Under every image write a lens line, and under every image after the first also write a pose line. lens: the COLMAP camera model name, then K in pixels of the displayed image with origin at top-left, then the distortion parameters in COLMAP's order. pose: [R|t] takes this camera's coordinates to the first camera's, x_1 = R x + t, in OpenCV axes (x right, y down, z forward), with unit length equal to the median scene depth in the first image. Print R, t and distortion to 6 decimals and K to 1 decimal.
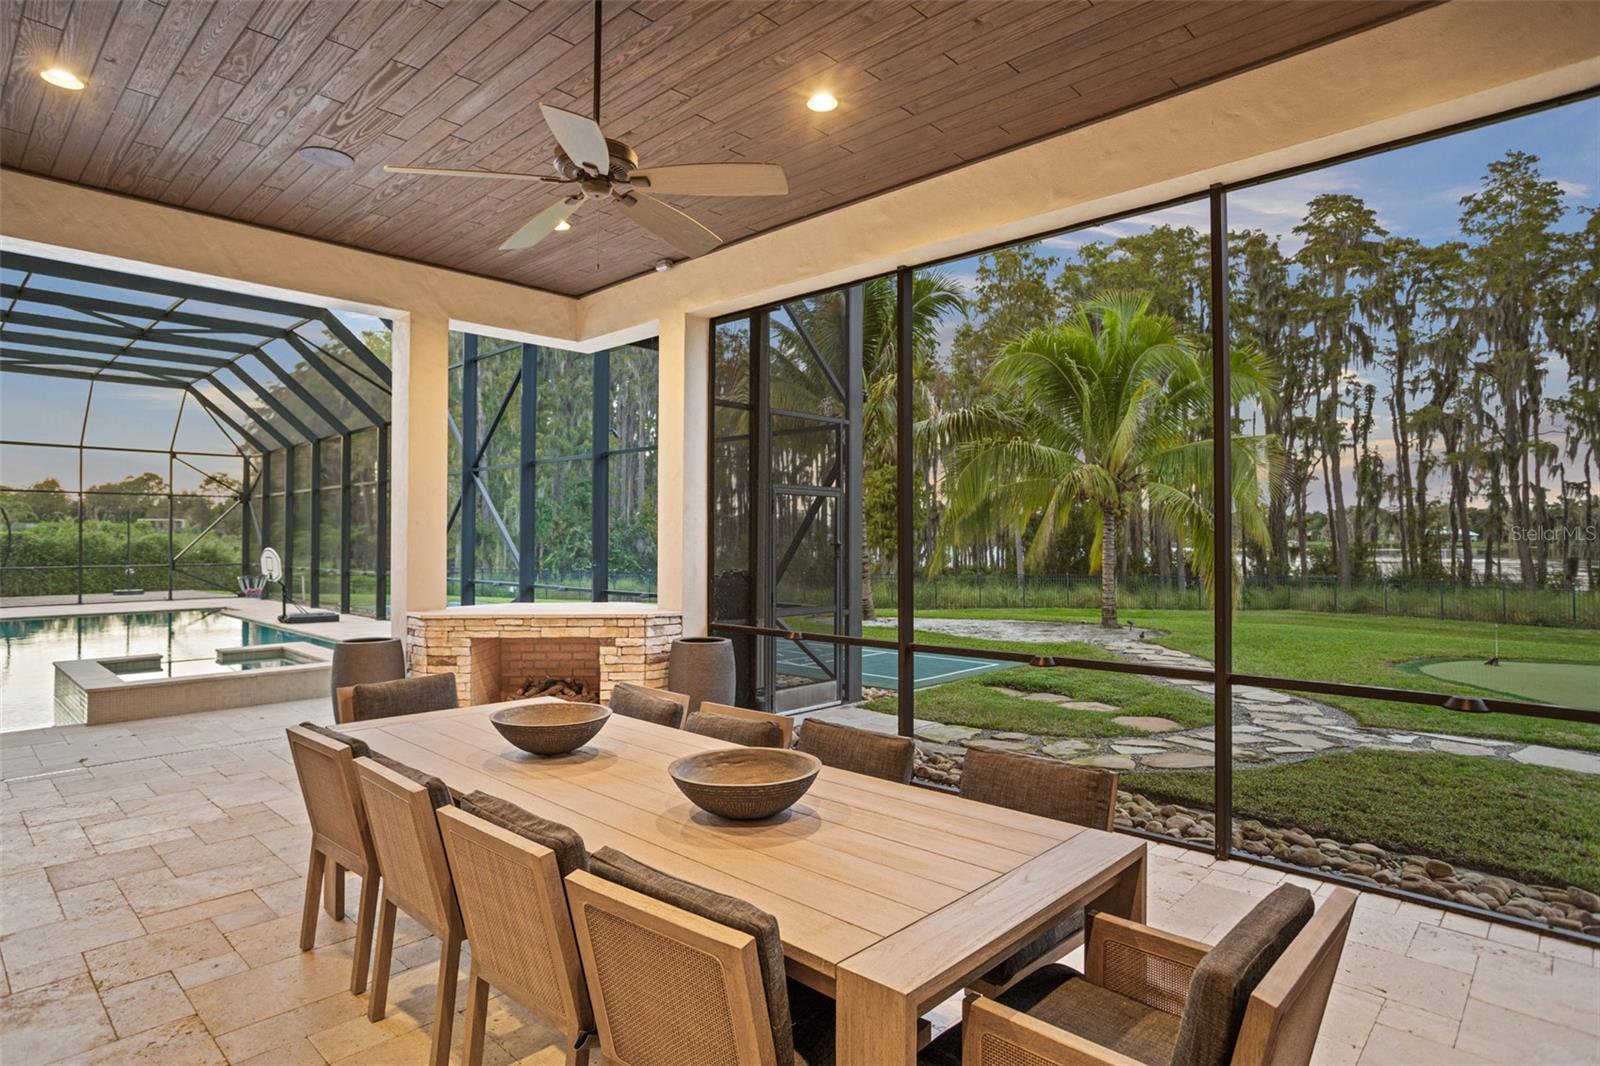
lens RADIAL K [[872.3, 0, 800.0], [0, 872.3, 533.0], [0, 0, 1]] dist [-0.090267, 0.064413]
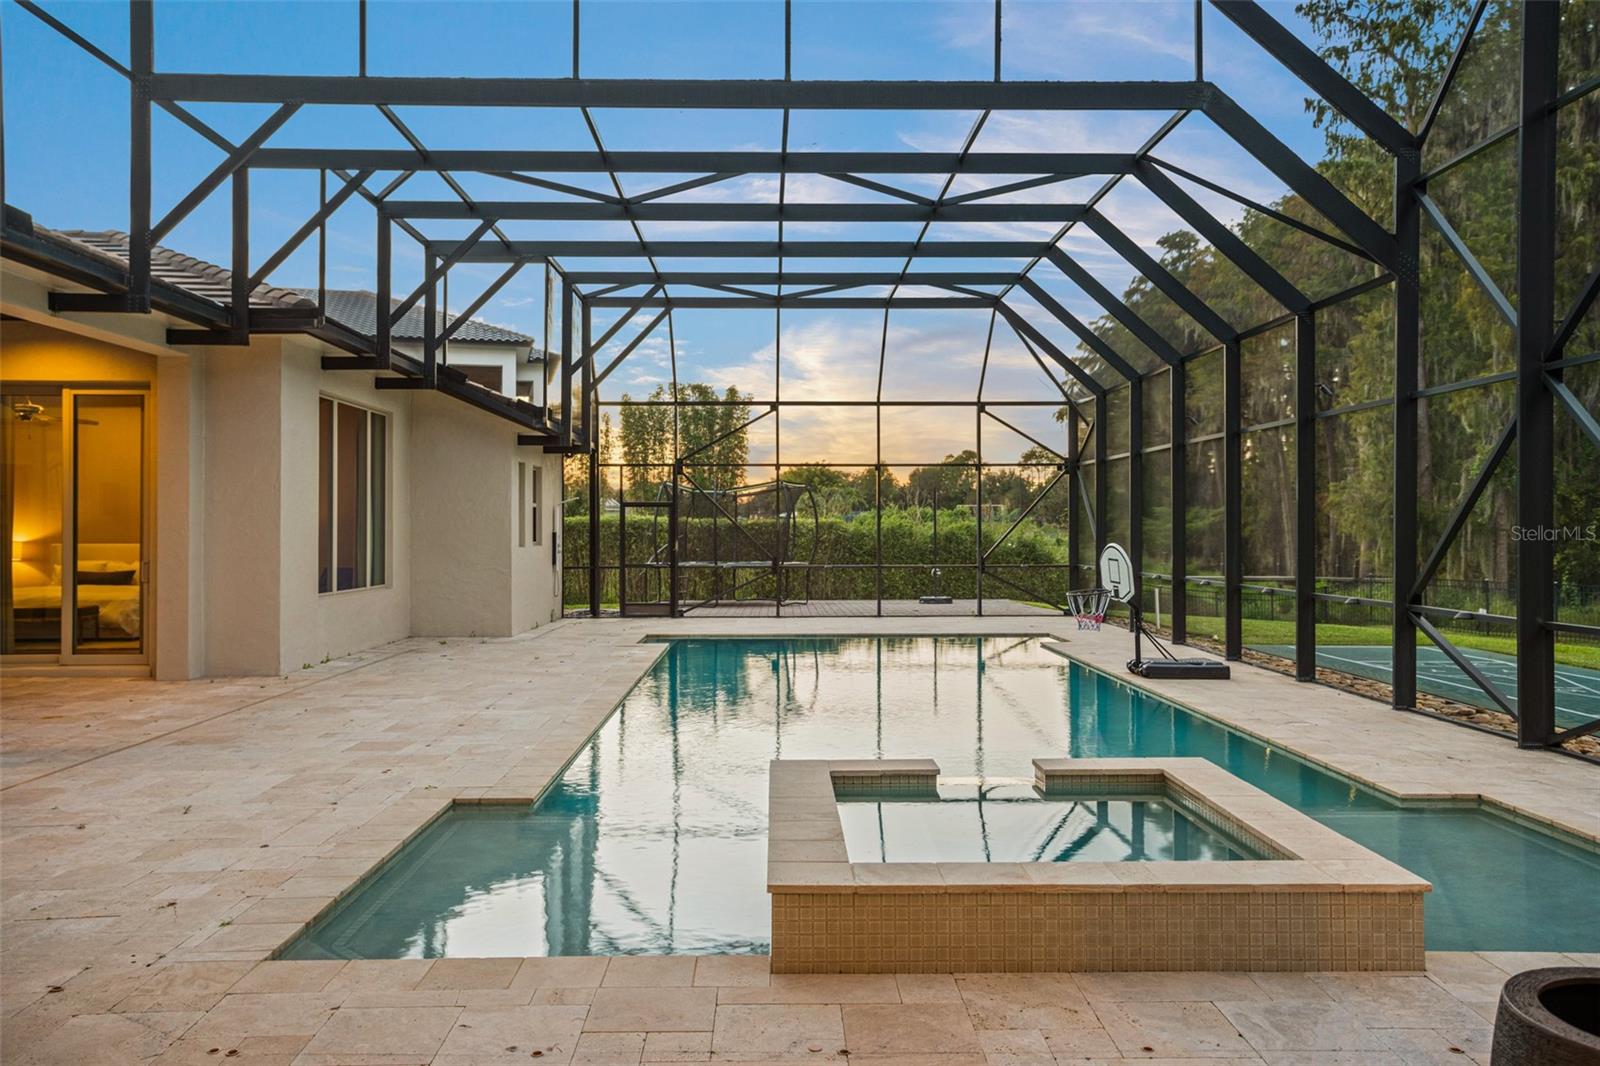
lens RADIAL K [[1224.0, 0, 800.0], [0, 1224.0, 533.0], [0, 0, 1]] dist [-0.008318, -0.001097]
pose [[0.700995, 0.000388, -0.713166, -0.128876], [0.007693, 0.999938, 0.008105, 0.001908], [0.713125, -0.011168, 0.700948, 0.188920]]
